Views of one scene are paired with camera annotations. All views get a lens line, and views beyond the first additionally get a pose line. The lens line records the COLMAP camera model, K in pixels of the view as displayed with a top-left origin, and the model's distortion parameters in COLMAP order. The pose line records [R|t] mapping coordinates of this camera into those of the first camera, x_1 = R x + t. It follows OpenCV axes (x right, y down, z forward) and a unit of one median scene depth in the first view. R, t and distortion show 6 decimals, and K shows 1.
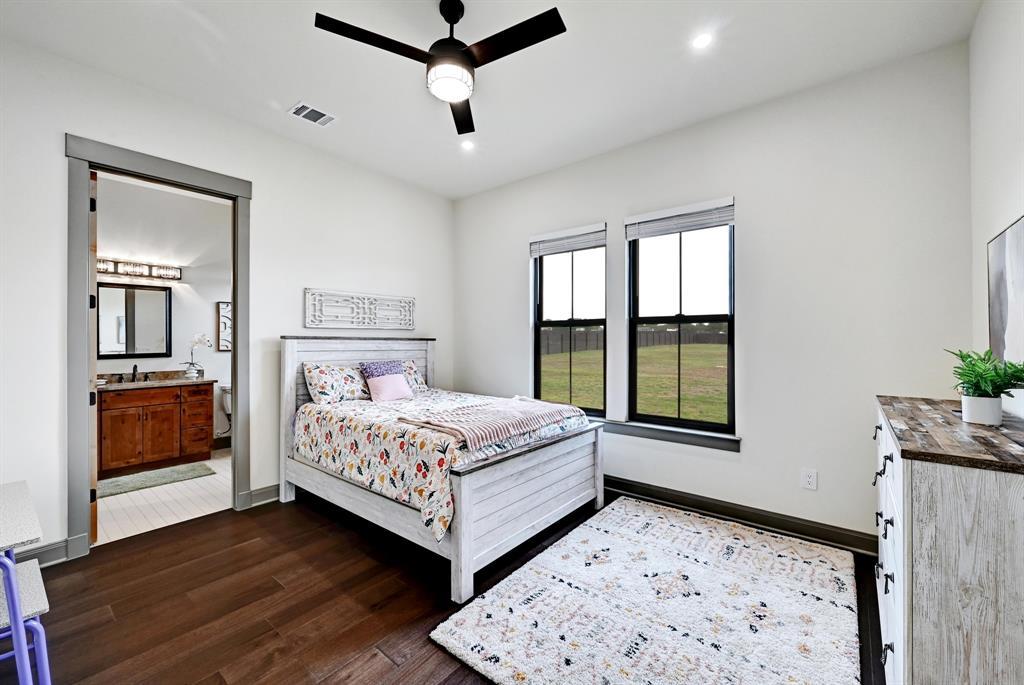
lens RADIAL K [[411.5, 0, 512.8], [0, 411.5, 333.3], [0, 0, 1]] dist [0.000194, 0.000094]
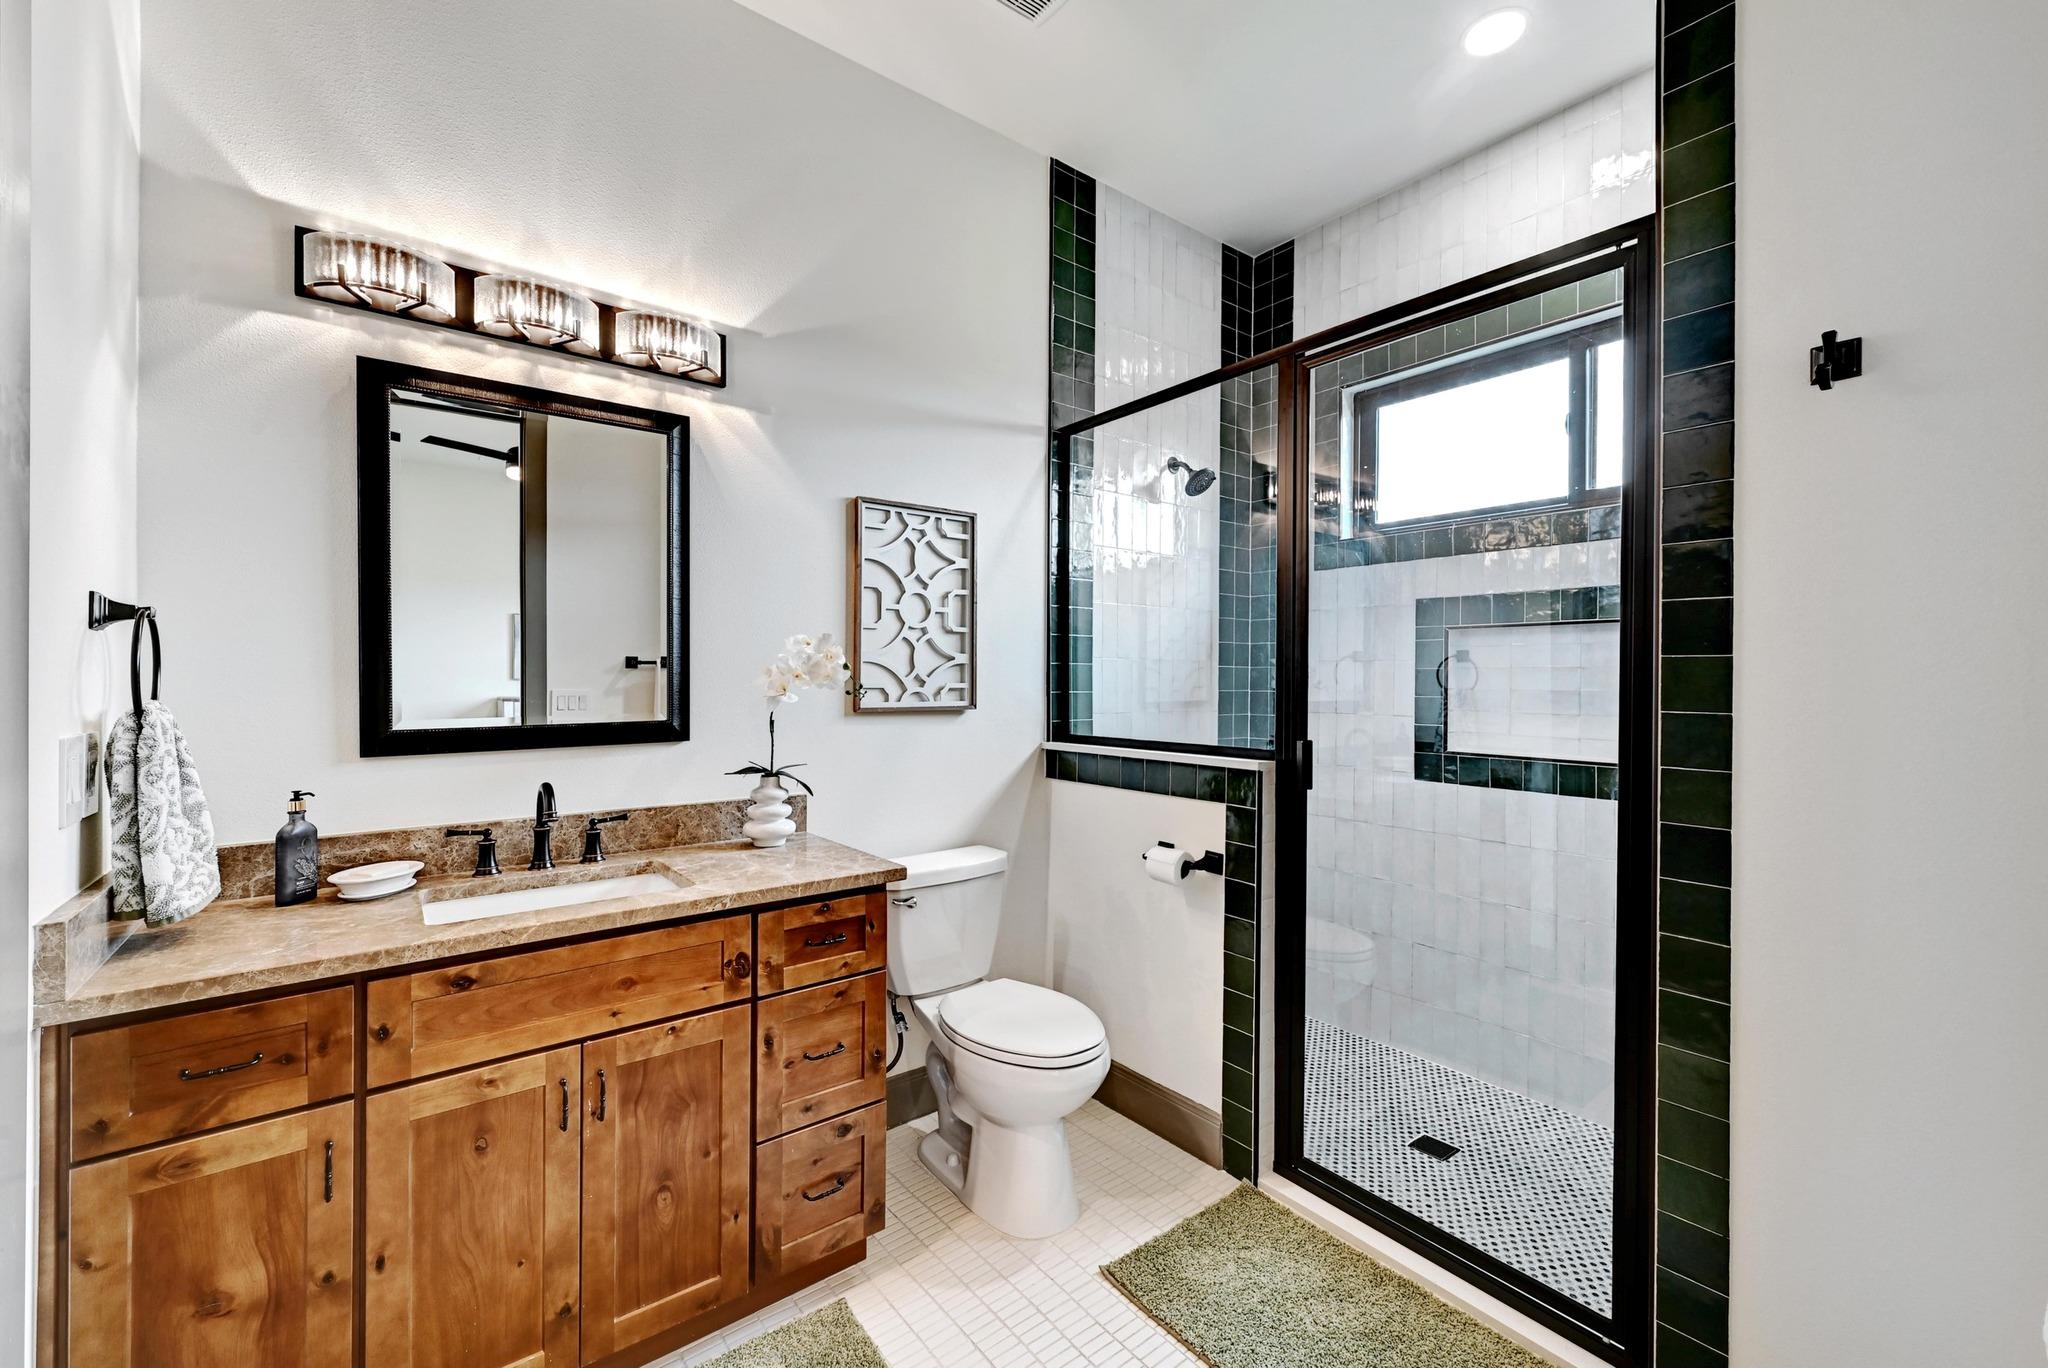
lens RADIAL K [[823.1, 0, 1025.6], [0, 823.1, 665.6], [0, 0, 1]] dist [0.000194, 0.000094]
pose [[0.975154, -0.002020, -0.221520, -0.592684], [0.001712, 0.999997, -0.001579, 0.020131], [0.221523, 0.001160, 0.975154, 0.652131]]
